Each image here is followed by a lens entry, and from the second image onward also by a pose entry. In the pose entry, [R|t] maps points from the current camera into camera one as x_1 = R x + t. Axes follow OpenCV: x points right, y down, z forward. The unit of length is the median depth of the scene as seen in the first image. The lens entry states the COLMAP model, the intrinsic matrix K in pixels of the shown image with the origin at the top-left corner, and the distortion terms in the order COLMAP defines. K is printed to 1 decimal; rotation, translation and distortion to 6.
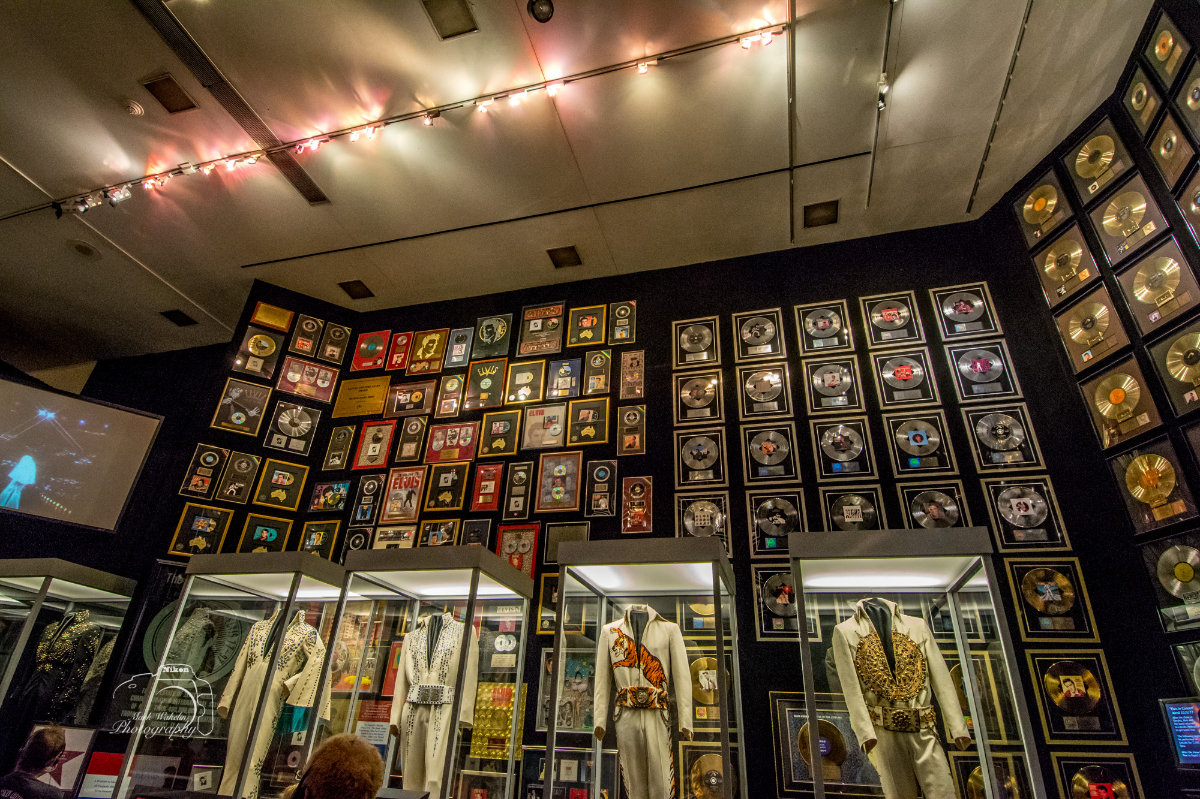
lens RADIAL K [[621.8, 0, 600.0], [0, 621.8, 399.5], [0, 0, 1]] dist [0.031316, -0.038353]
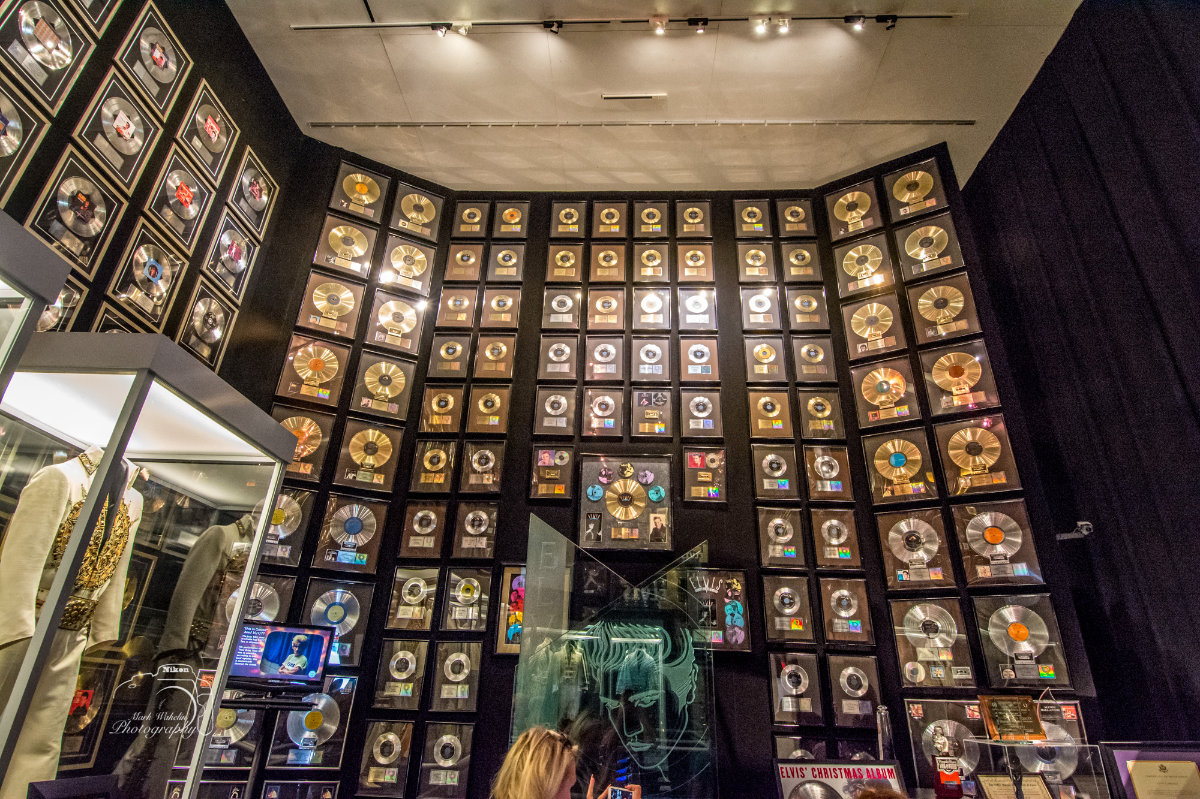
lens RADIAL K [[621.8, 0, 600.0], [0, 621.8, 399.5], [0, 0, 1]] dist [0.031316, -0.038353]
pose [[-0.226694, 0.369373, 0.901207, -0.249226], [-0.504707, 0.746819, -0.433051, 0.233863], [-0.832995, -0.553015, 0.017126, 0.436997]]
